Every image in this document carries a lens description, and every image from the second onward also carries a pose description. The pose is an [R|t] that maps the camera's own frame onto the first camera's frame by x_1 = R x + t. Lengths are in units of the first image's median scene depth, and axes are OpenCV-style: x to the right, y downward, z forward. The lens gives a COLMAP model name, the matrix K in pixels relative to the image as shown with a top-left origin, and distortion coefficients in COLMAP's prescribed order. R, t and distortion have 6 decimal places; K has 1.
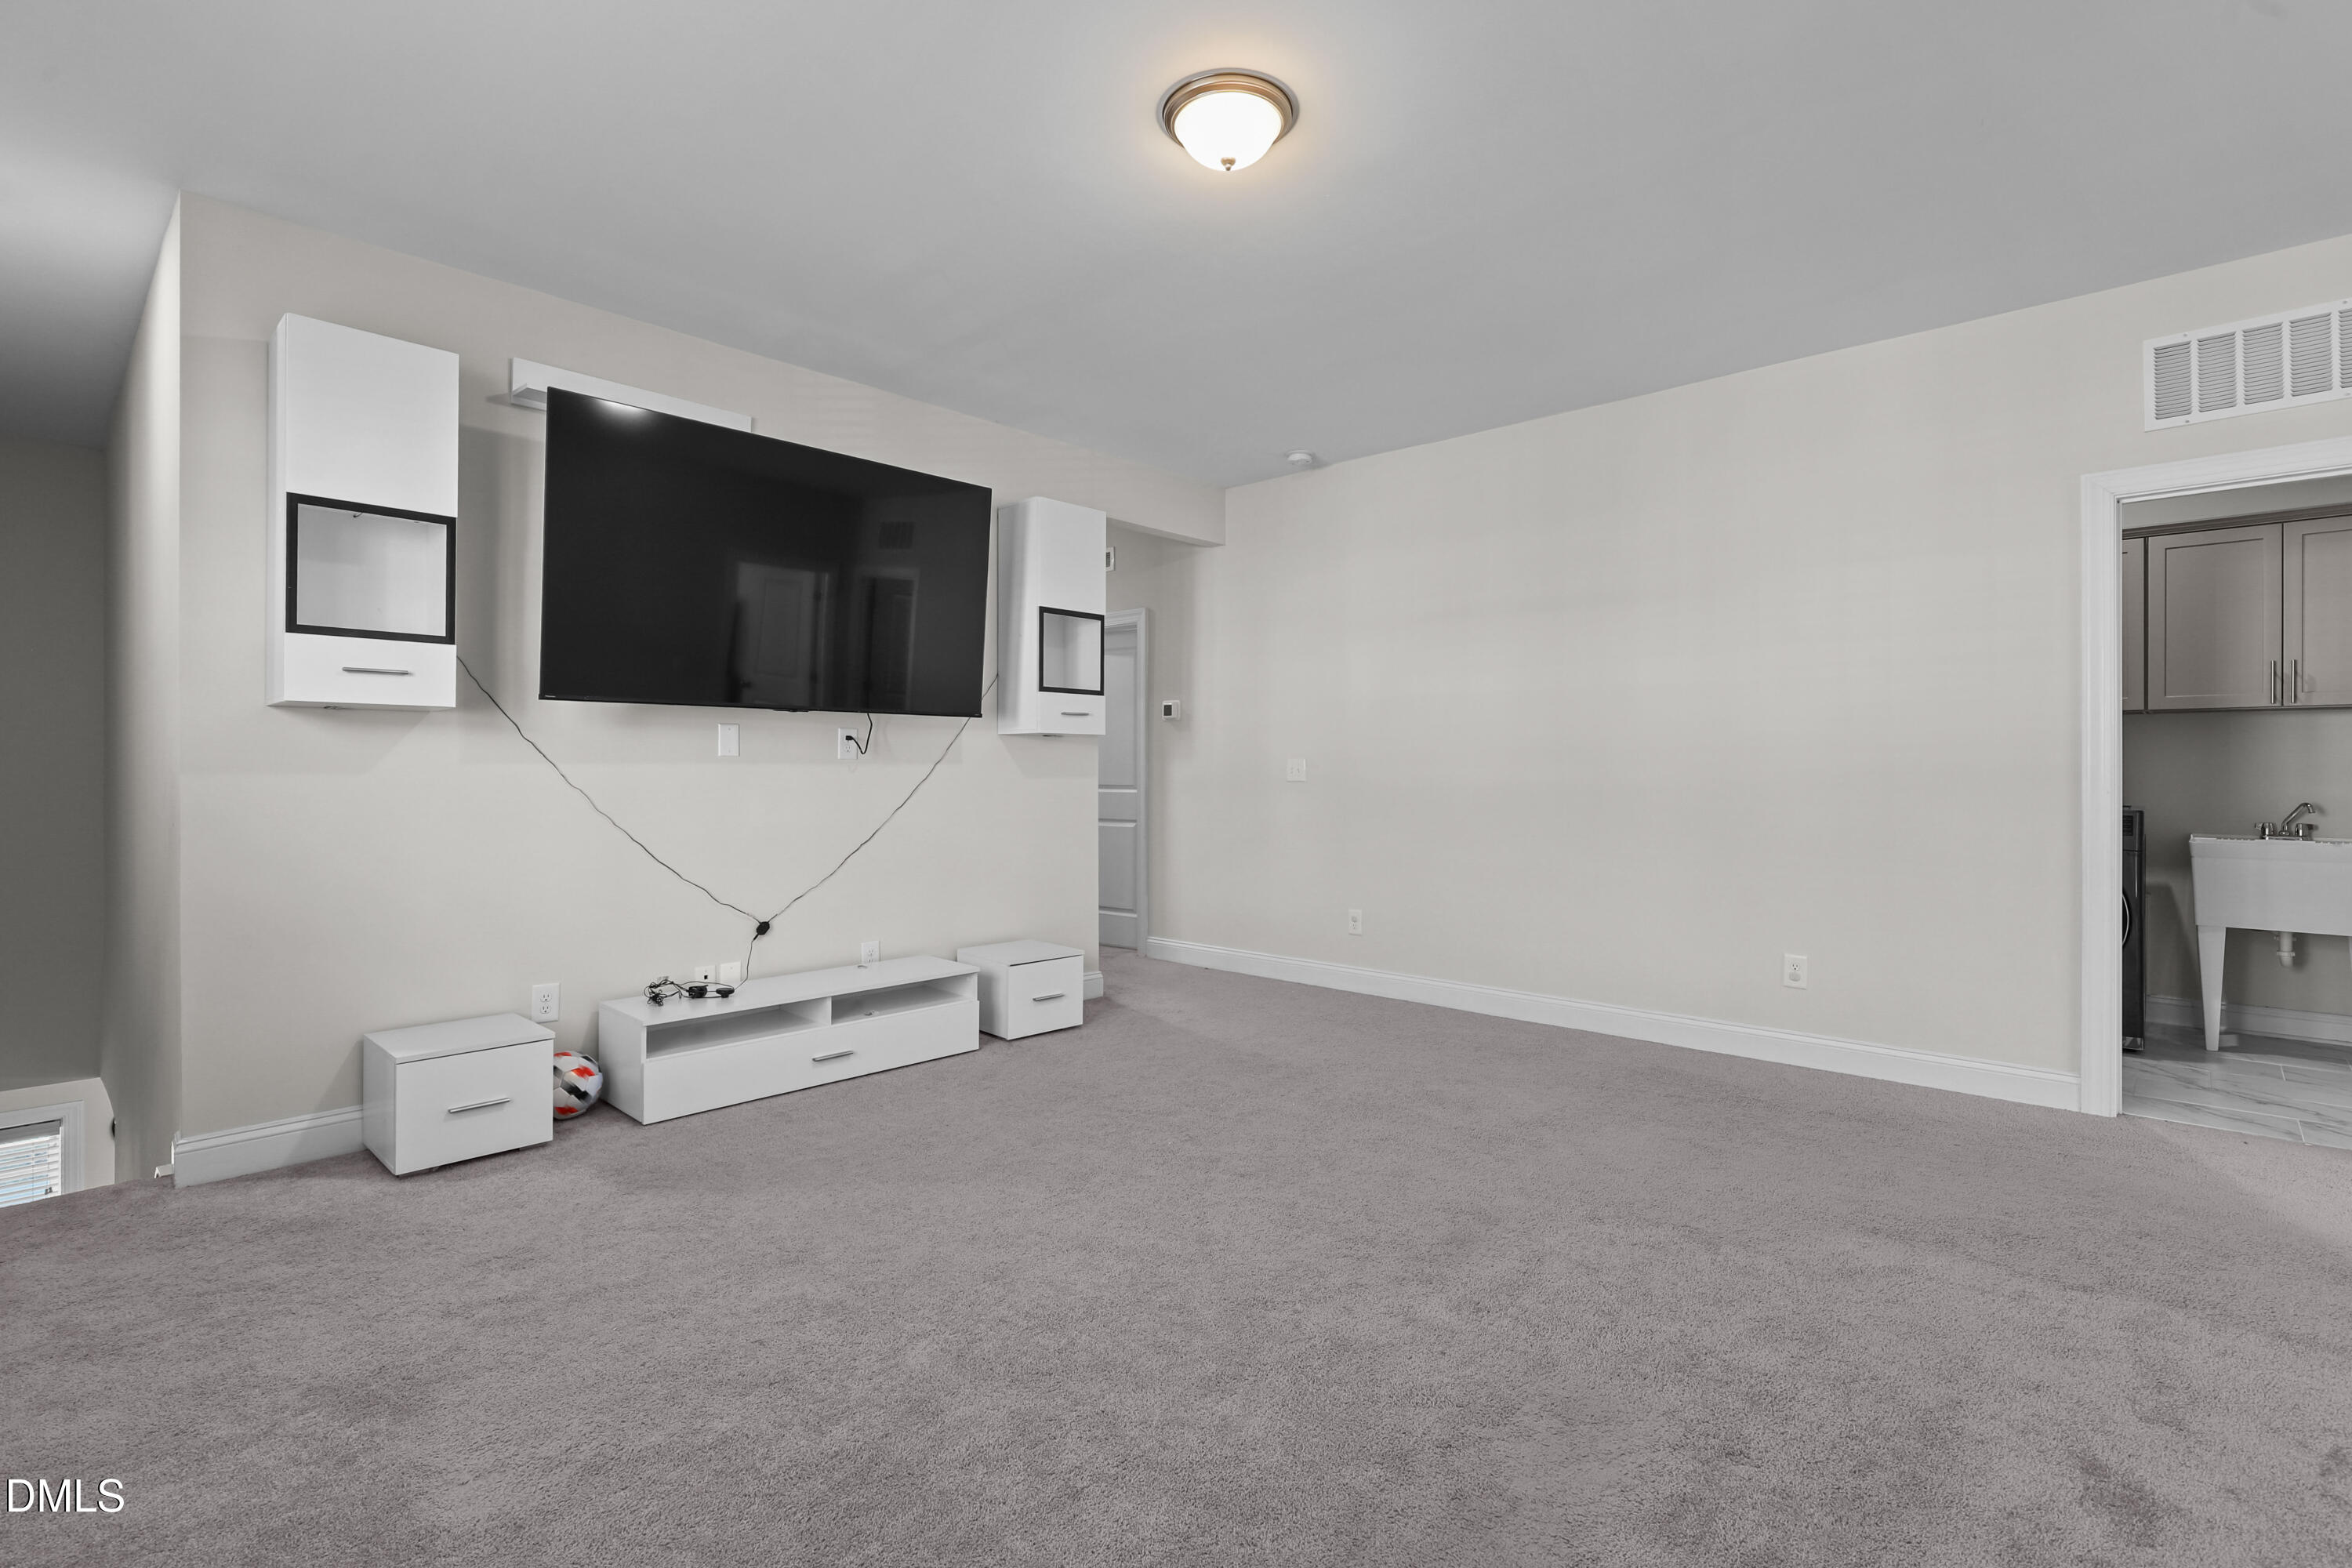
lens RADIAL K [[1083.0, 0, 1176.7], [0, 1083.0, 765.6], [0, 0, 1]] dist [-0.004649, -0.000021]
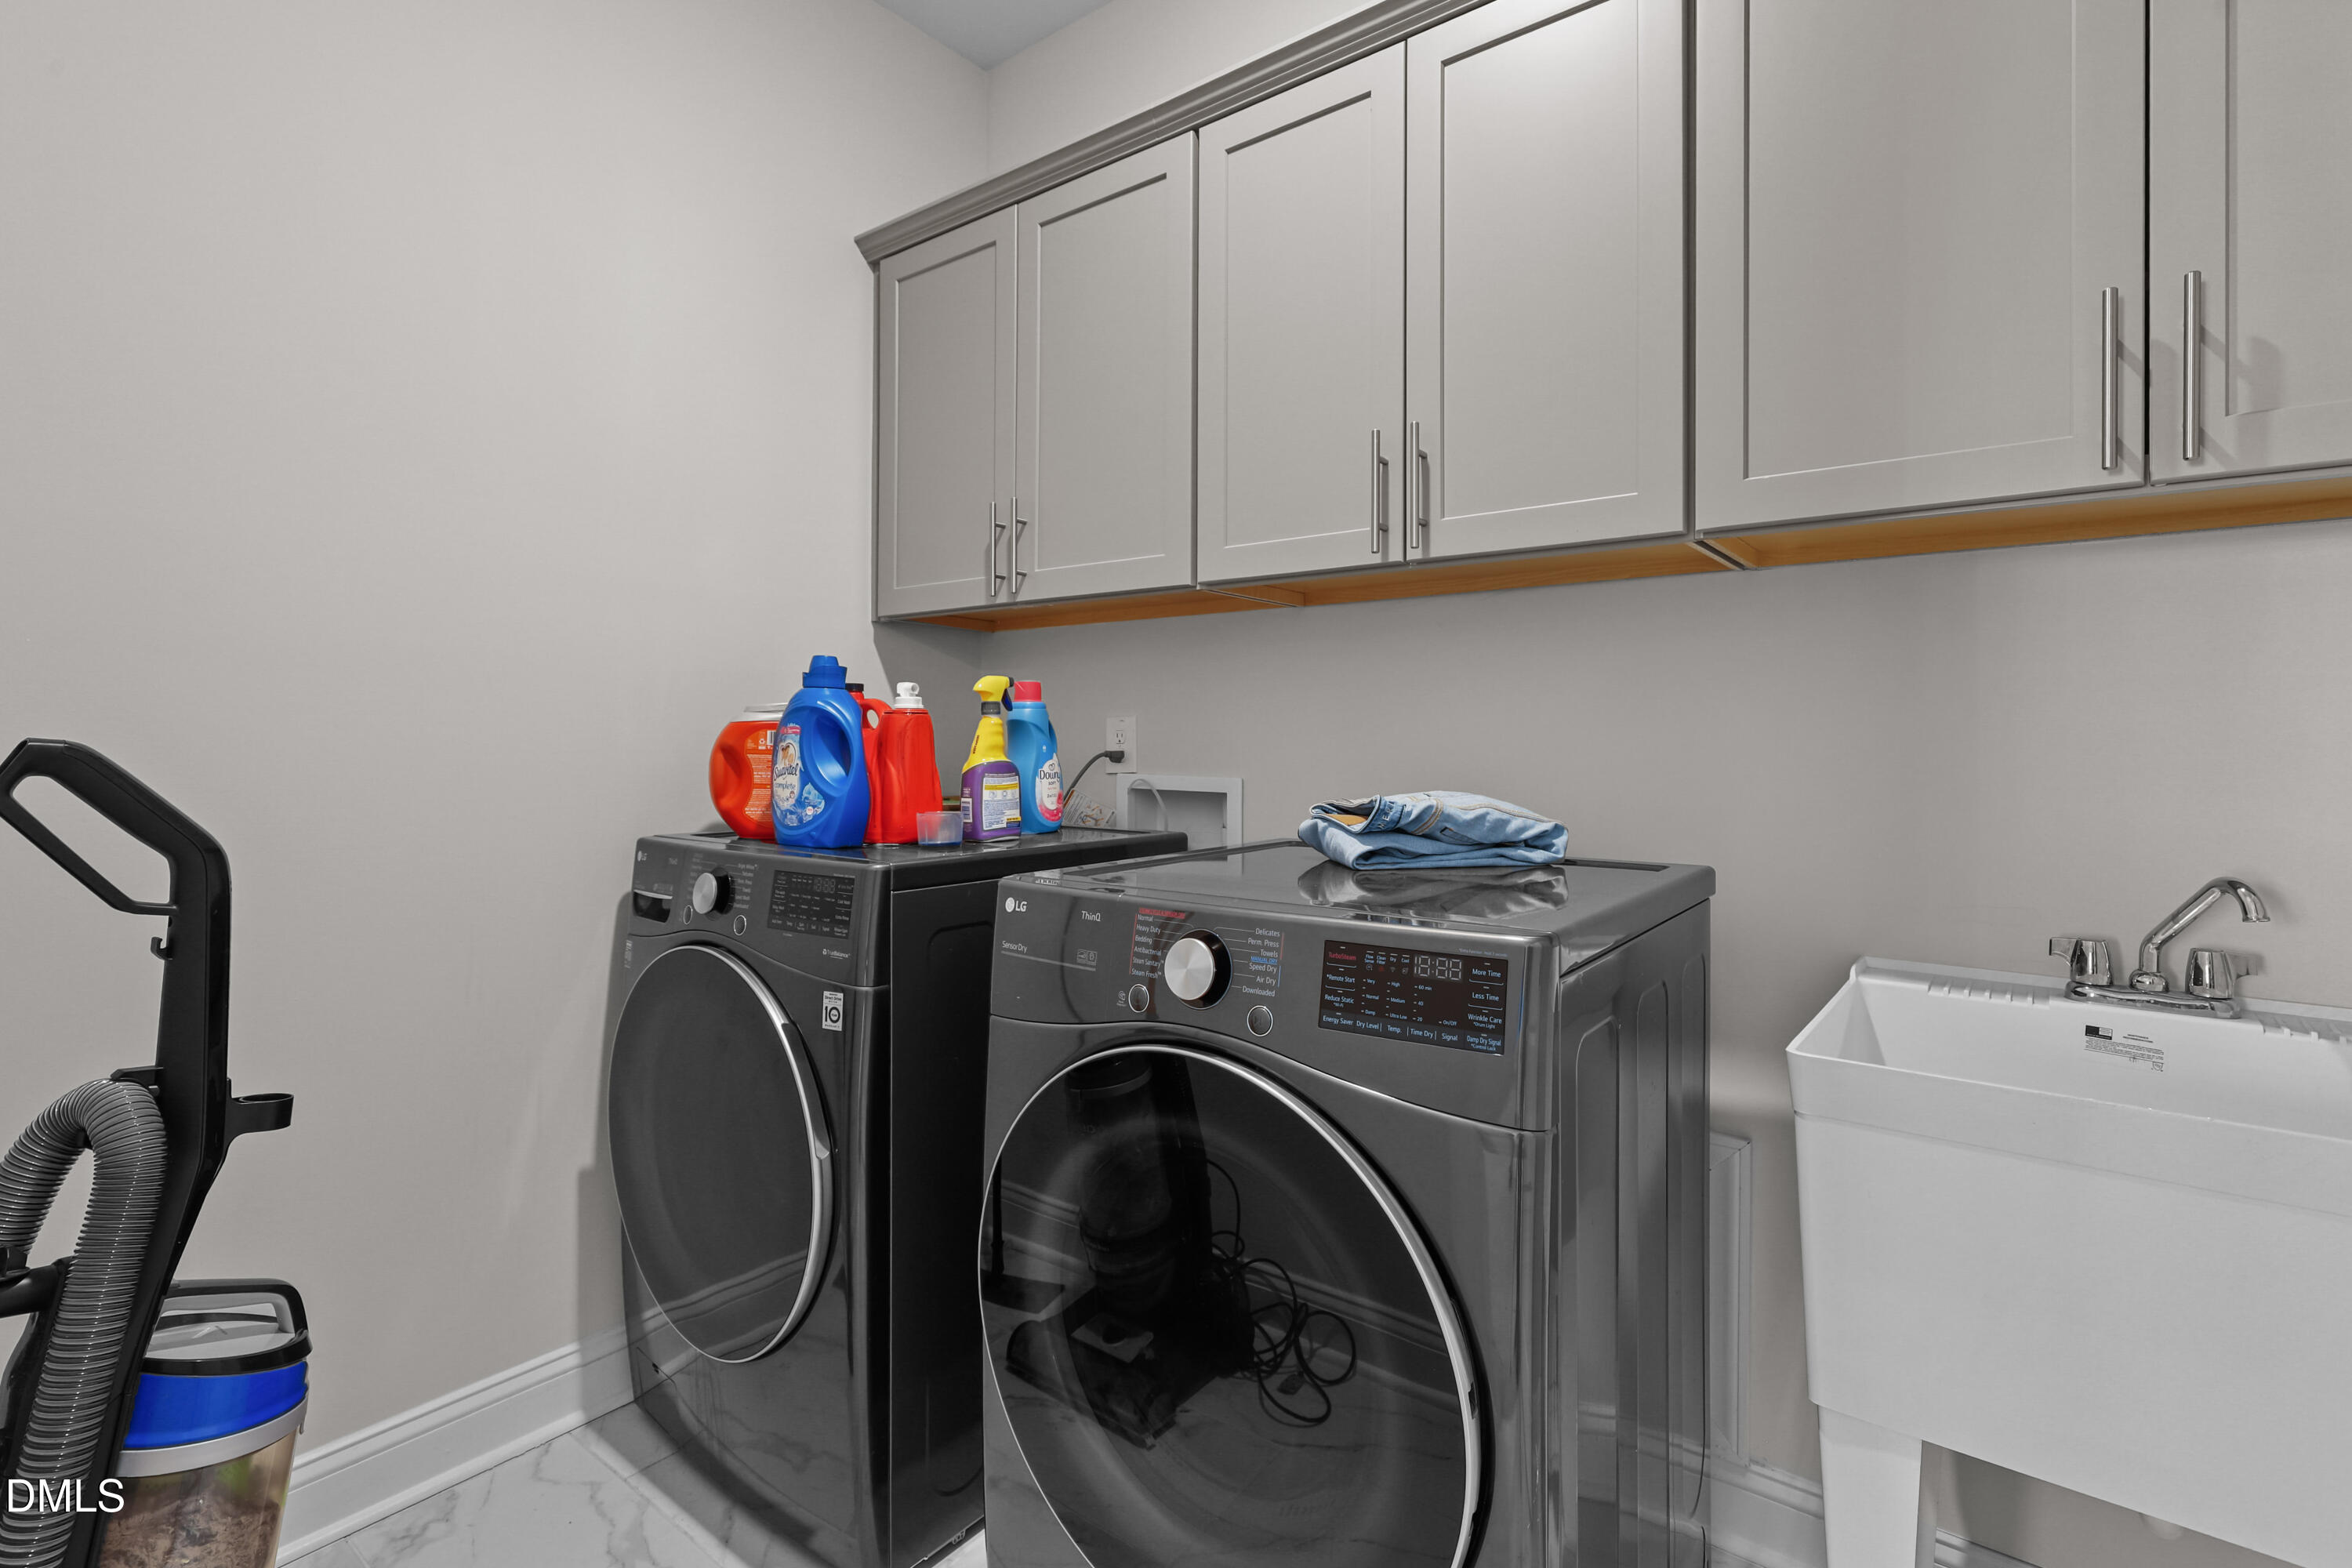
lens RADIAL K [[1083.0, 0, 1180.5], [0, 1083.0, 769.7], [0, 0, 1]] dist [-0.004649, -0.000021]
pose [[0.996336, -0.000579, 0.085528, 0.614412], [0.000416, 0.999998, 0.001928, 0.006480], [-0.085529, -0.001885, 0.996334, 0.605075]]
